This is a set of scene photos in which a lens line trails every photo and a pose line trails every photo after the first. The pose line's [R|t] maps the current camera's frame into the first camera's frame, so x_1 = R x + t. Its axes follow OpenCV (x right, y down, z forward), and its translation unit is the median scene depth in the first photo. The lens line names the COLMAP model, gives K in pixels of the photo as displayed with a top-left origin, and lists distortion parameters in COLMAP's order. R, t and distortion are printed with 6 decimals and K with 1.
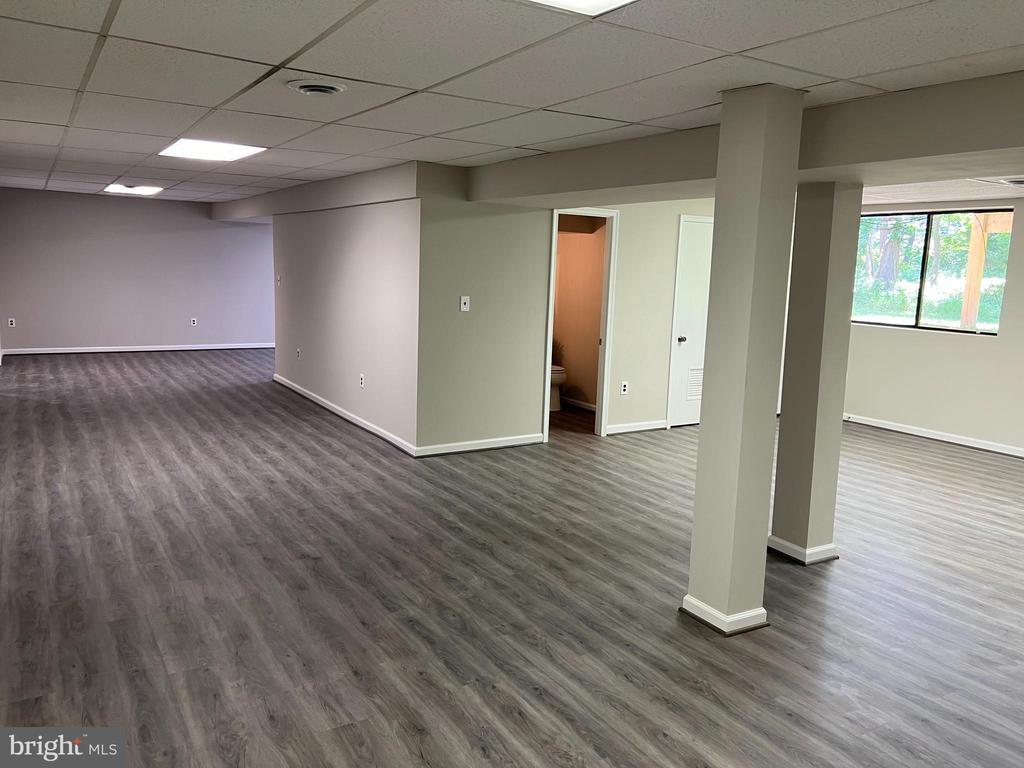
lens RADIAL K [[777.7, 0, 519.6], [0, 777.7, 390.1], [0, 0, 1]] dist [0.029973, -0.029135]
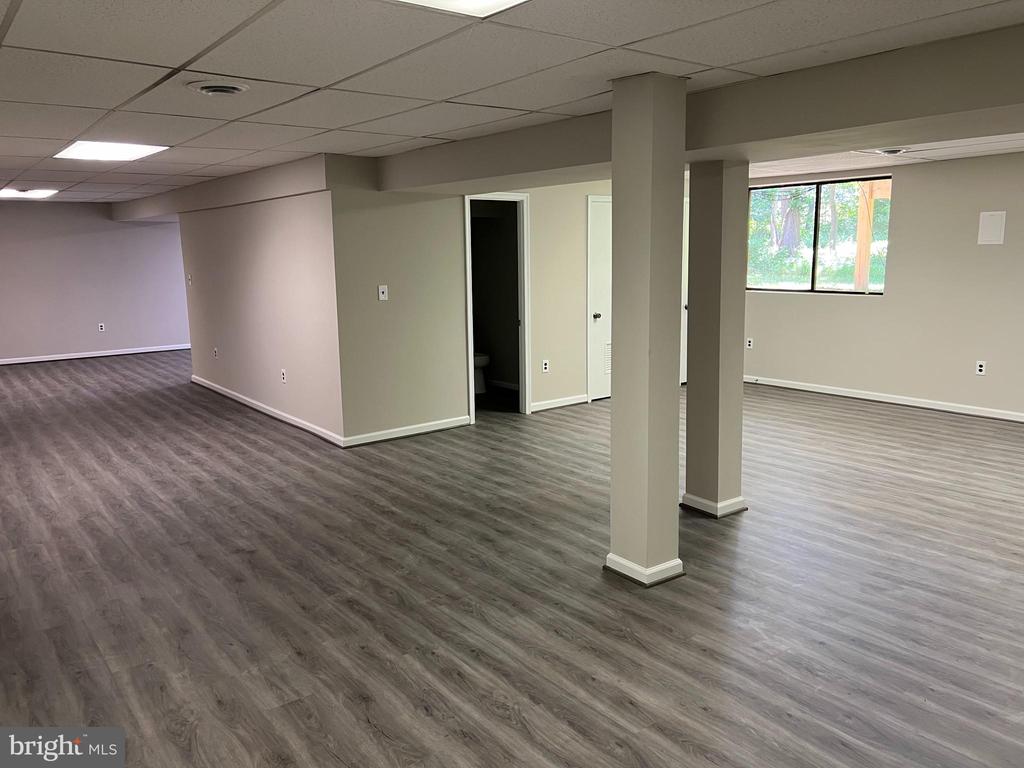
lens RADIAL K [[777.7, 0, 520.5], [0, 777.7, 385.7], [0, 0, 1]] dist [0.029973, -0.029135]
pose [[0.993306, -0.067503, 0.093732, 0.007094], [0.066056, 0.997645, 0.018467, 0.004074], [-0.094758, -0.012152, 0.995426, -0.044210]]
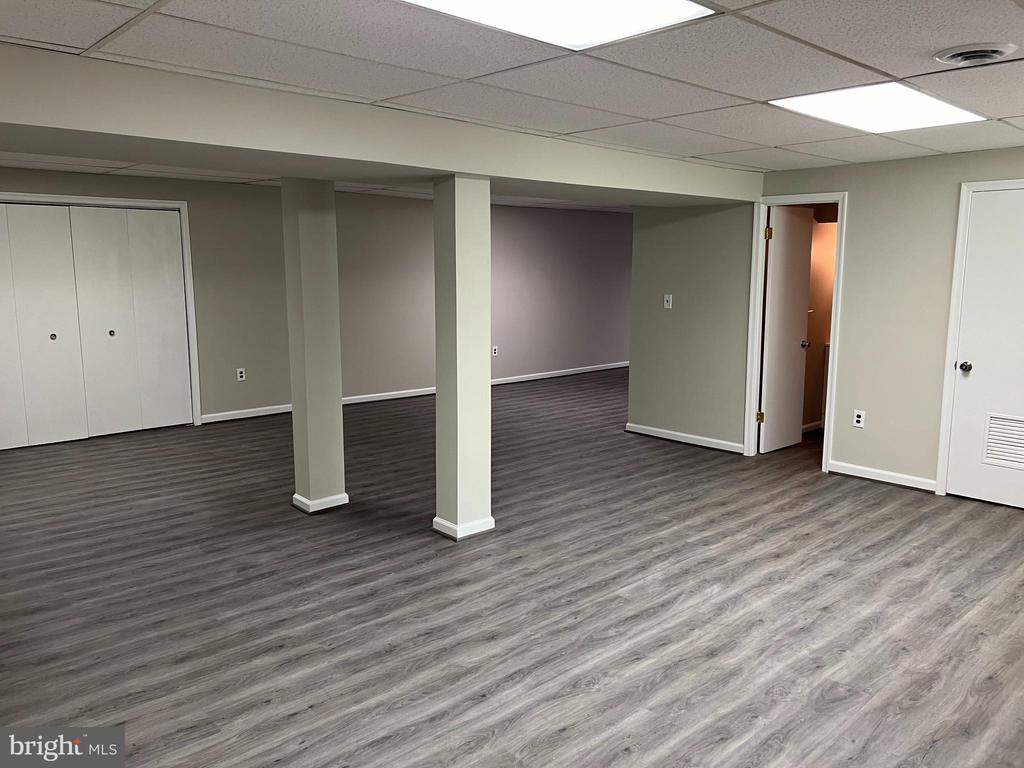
lens RADIAL K [[777.7, 0, 513.7], [0, 777.7, 382.8], [0, 0, 1]] dist [0.029973, -0.029135]
pose [[0.189588, 0.121497, -0.974318, 1.474630], [-0.157063, 0.983289, 0.092053, -0.100304], [0.969220, 0.135577, 0.205503, 0.890556]]
